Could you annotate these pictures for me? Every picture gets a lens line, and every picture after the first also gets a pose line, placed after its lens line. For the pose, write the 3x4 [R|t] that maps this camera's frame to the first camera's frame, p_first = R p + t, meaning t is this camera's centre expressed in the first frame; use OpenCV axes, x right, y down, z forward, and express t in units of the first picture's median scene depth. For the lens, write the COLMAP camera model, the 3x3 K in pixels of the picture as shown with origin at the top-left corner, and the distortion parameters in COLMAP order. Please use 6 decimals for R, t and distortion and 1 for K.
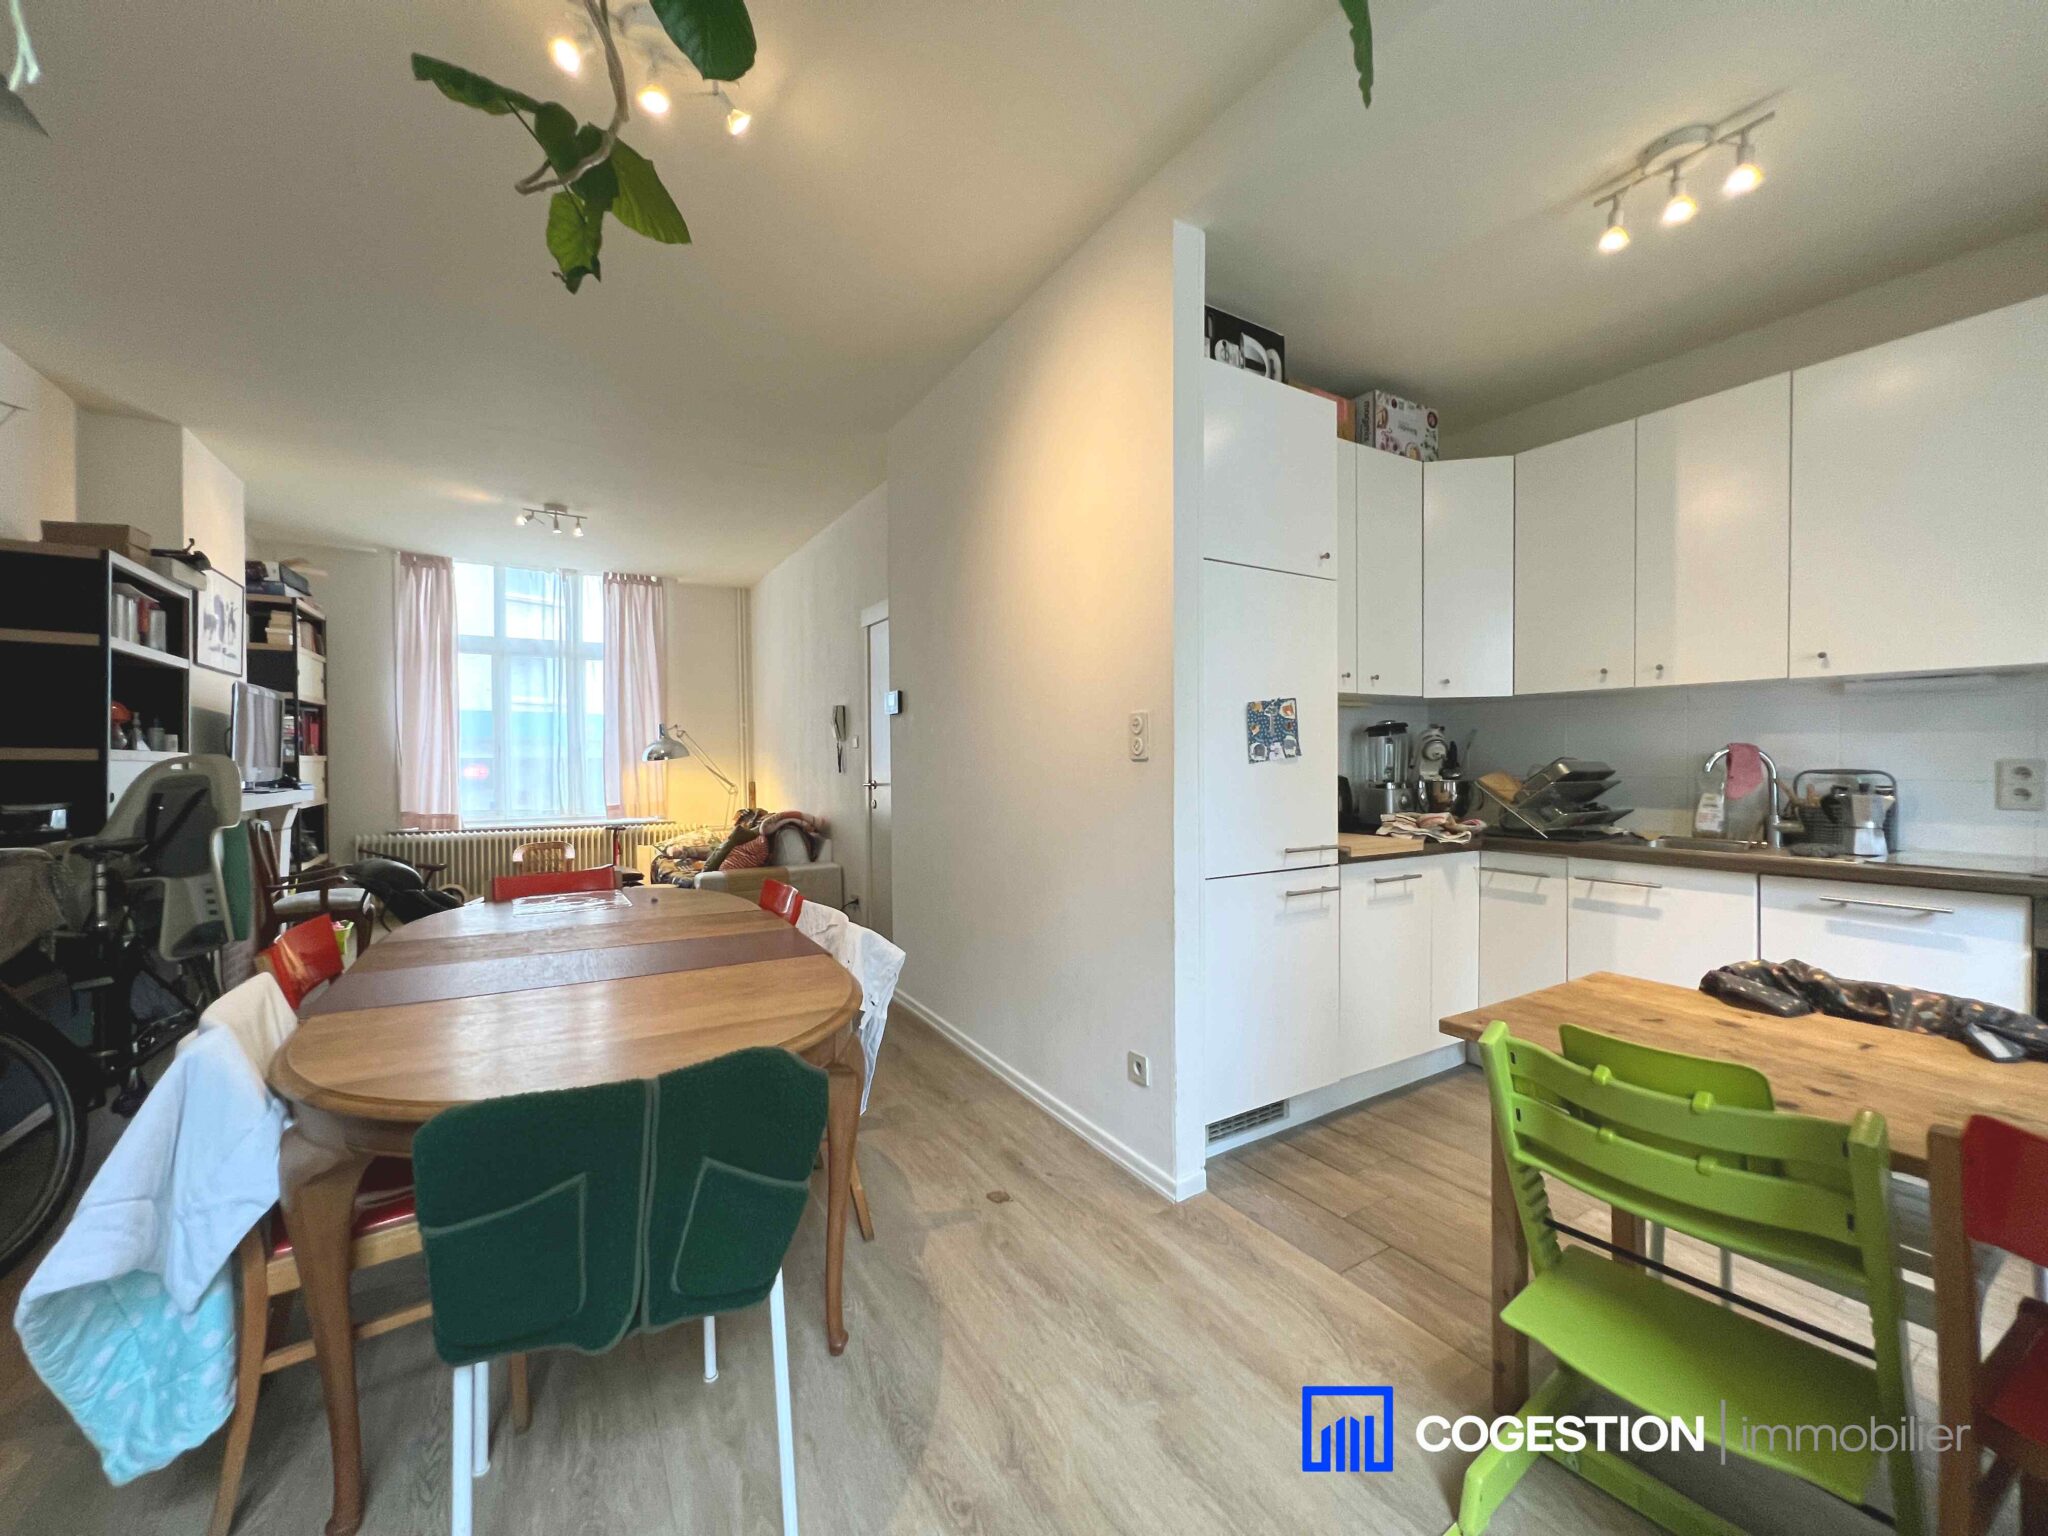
lens RADIAL K [[816.9, 0, 1024.4], [0, 816.9, 769.8], [0, 0, 1]] dist [-0.004165, -0.000149]
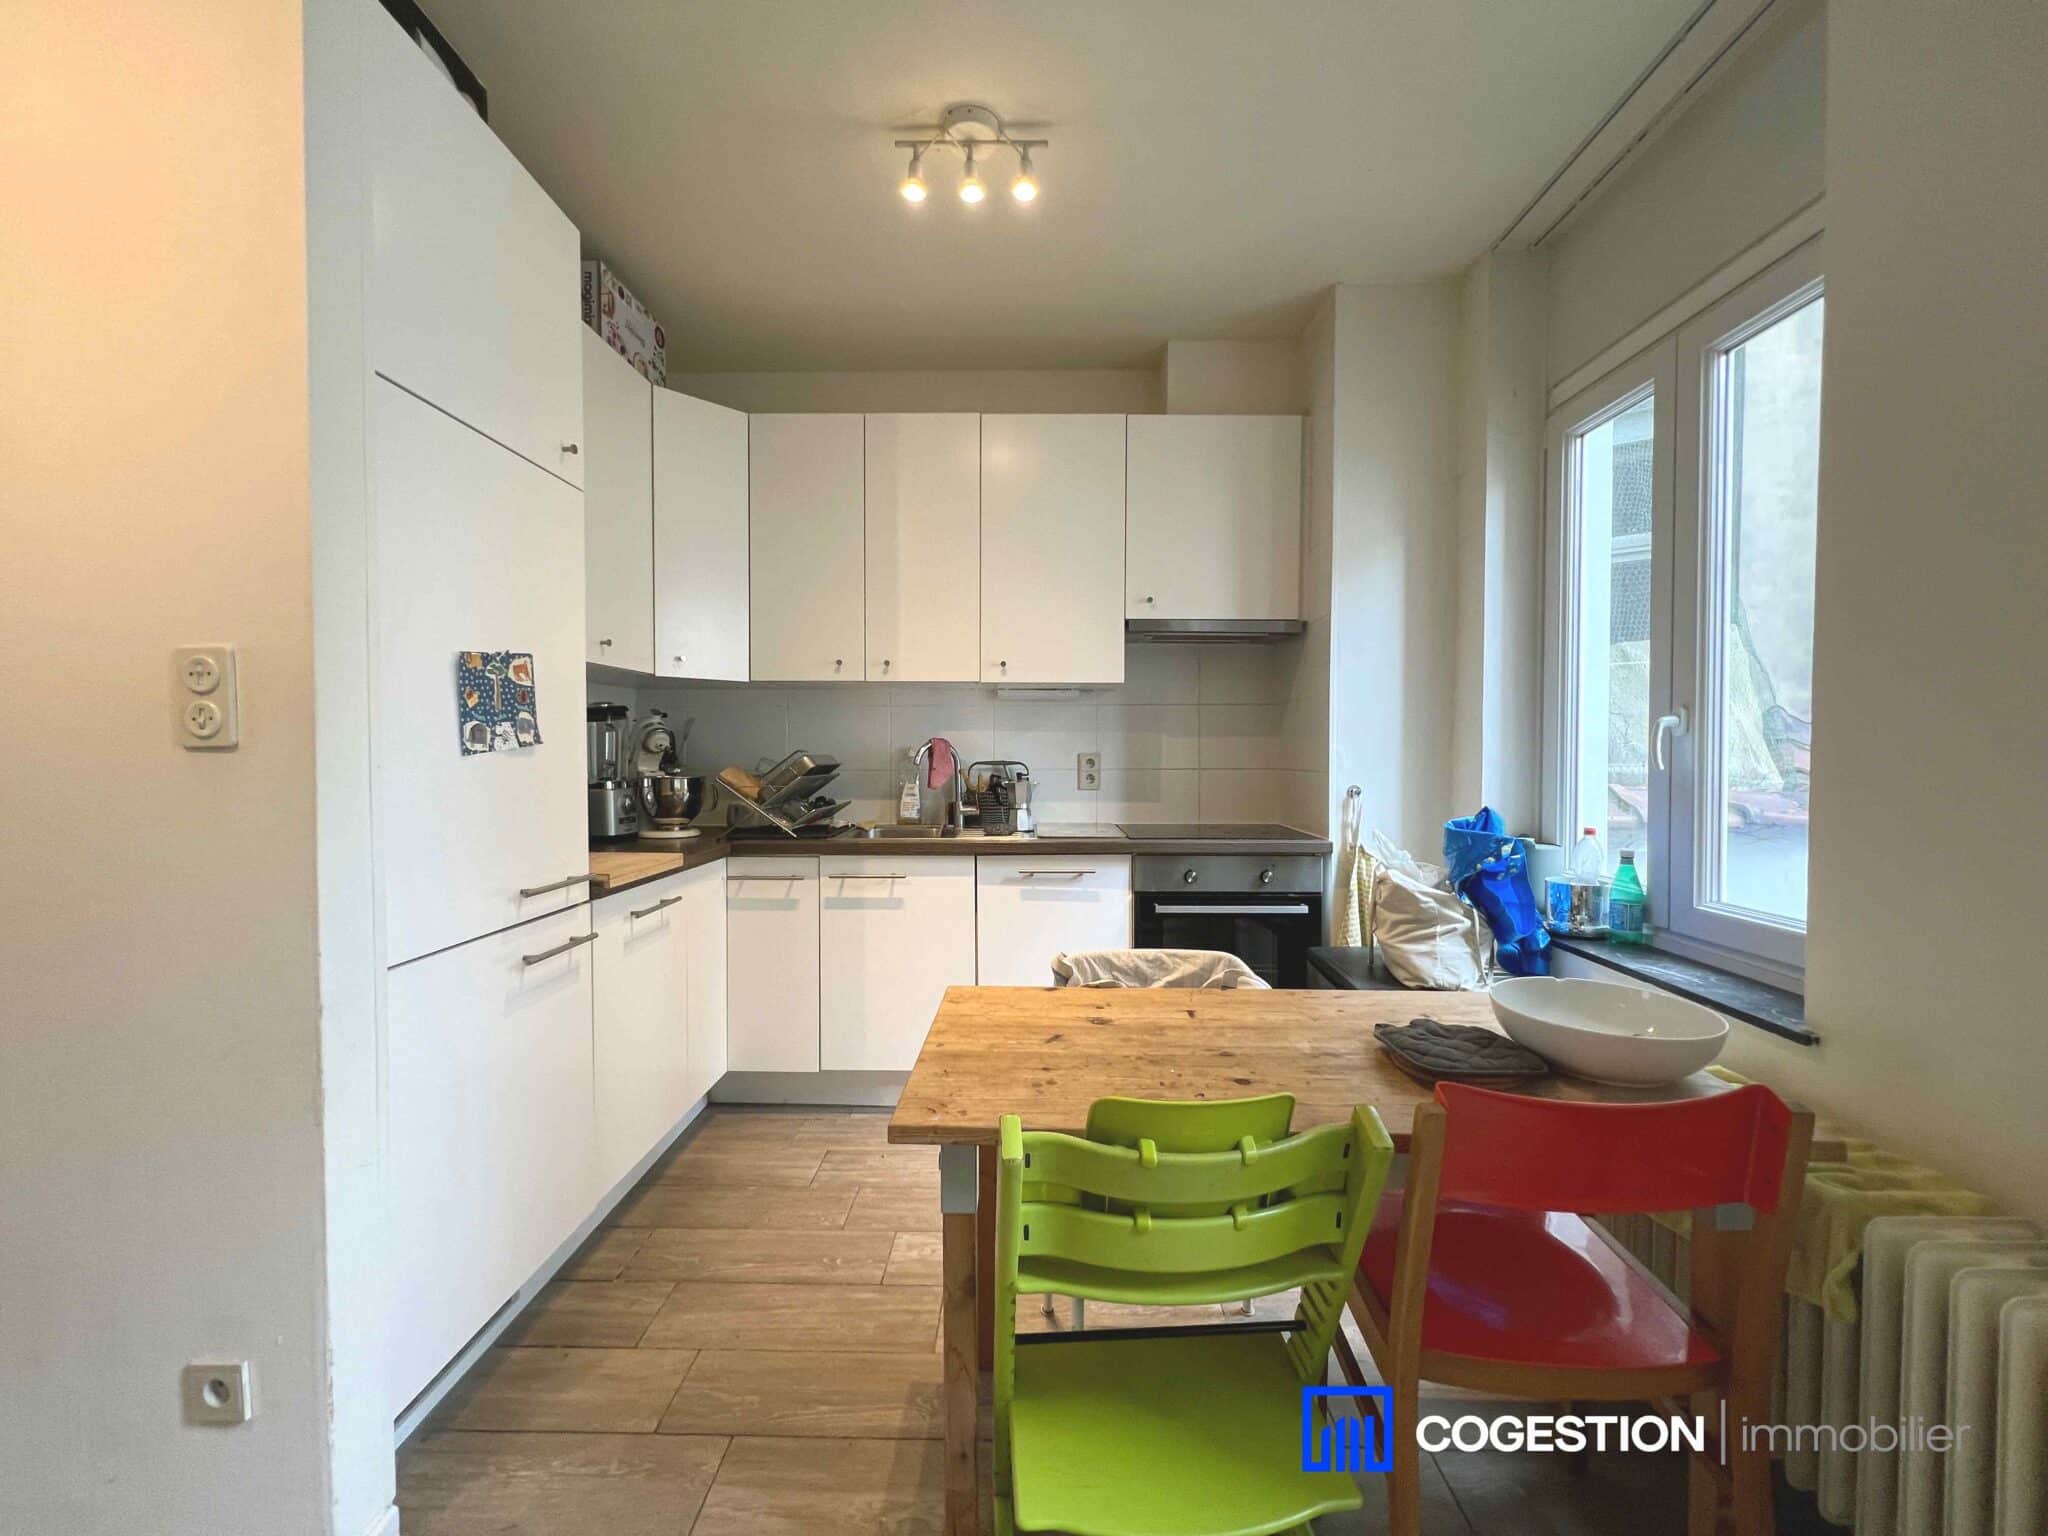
lens RADIAL K [[816.8, 0, 1018.5], [0, 816.8, 770.1], [0, 0, 1]] dist [-0.005089, 0.001371]
pose [[0.536060, -0.014334, 0.844058, -0.005314], [0.008779, 0.999896, 0.011405, -0.000530], [-0.844134, 0.001296, 0.536130, 0.332407]]
